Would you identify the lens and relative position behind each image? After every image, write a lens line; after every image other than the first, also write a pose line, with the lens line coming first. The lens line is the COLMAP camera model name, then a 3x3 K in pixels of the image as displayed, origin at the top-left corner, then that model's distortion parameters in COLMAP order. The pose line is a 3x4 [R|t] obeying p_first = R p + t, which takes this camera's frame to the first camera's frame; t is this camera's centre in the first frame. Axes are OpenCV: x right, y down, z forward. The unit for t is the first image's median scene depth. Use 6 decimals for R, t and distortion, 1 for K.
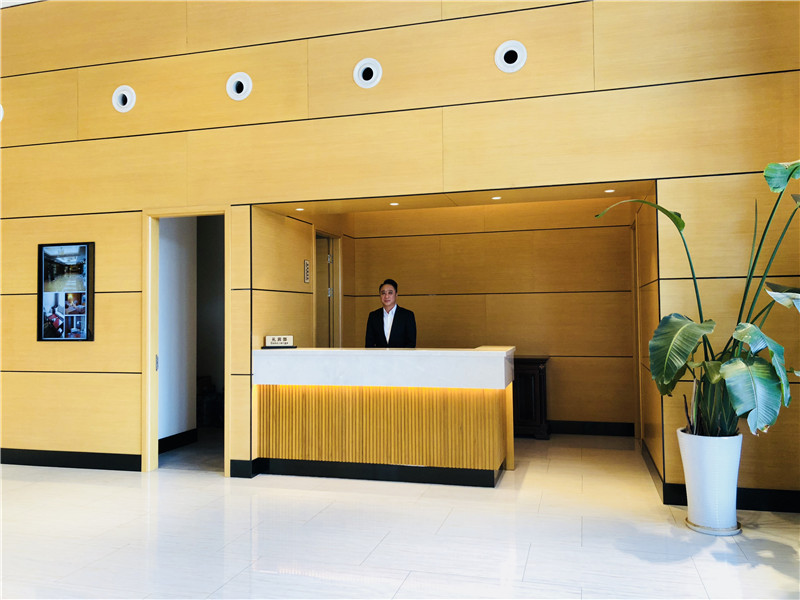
lens RADIAL K [[645.3, 0, 400.6], [0, 645.3, 292.2], [0, 0, 1]] dist [0.014902, -0.005177]
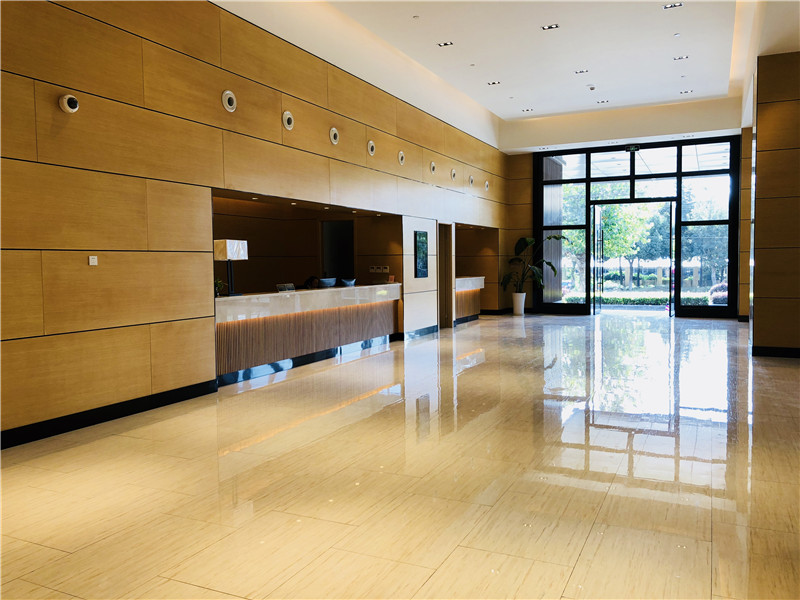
lens RADIAL K [[645.3, 0, 400.6], [0, 645.3, 292.2], [0, 0, 1]] dist [0.014902, -0.005177]
pose [[0.182726, -0.034367, 0.982563, -1.957061], [-0.017986, 0.999105, 0.038290, 0.032327], [-0.982999, -0.024669, 0.181944, 0.510941]]
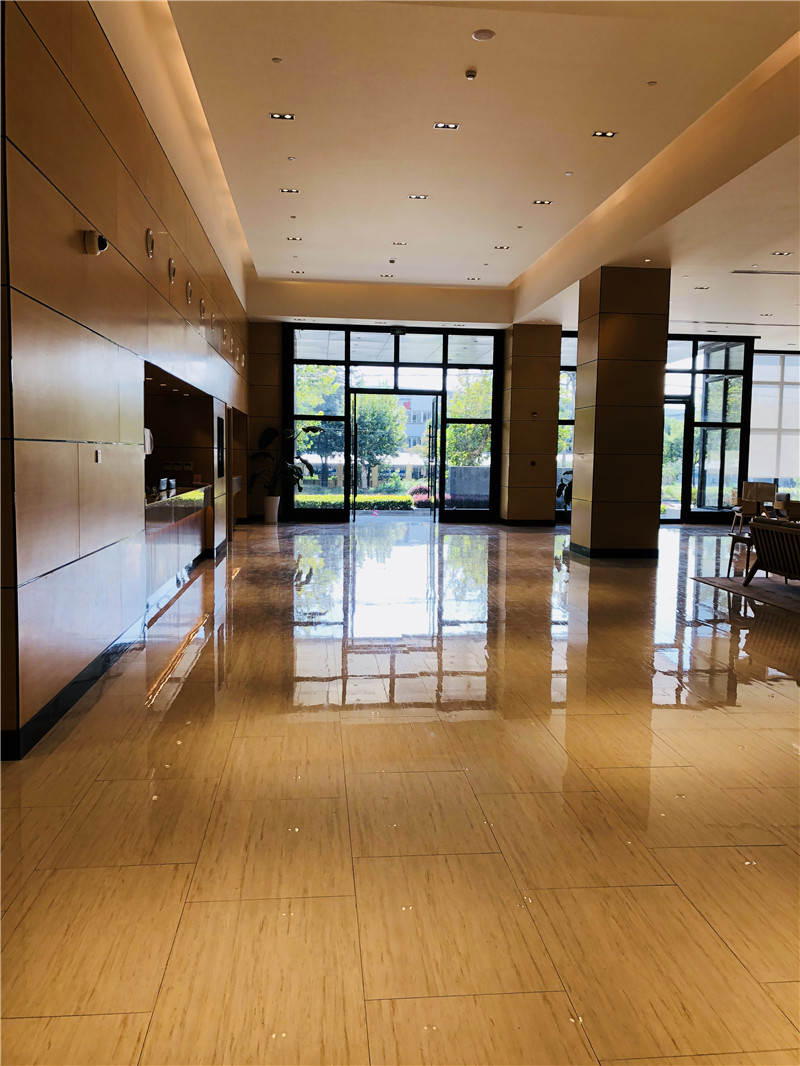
lens RADIAL K [[858.2, 0, 400.0], [0, 858.2, 533.0], [0, 0, 1]] dist [0.026832, -0.001477]
pose [[-0.352356, -0.077436, 0.932657, -2.063439], [-0.036157, 0.996953, 0.069115, 0.035612], [-0.935167, -0.009369, -0.354083, 1.000407]]
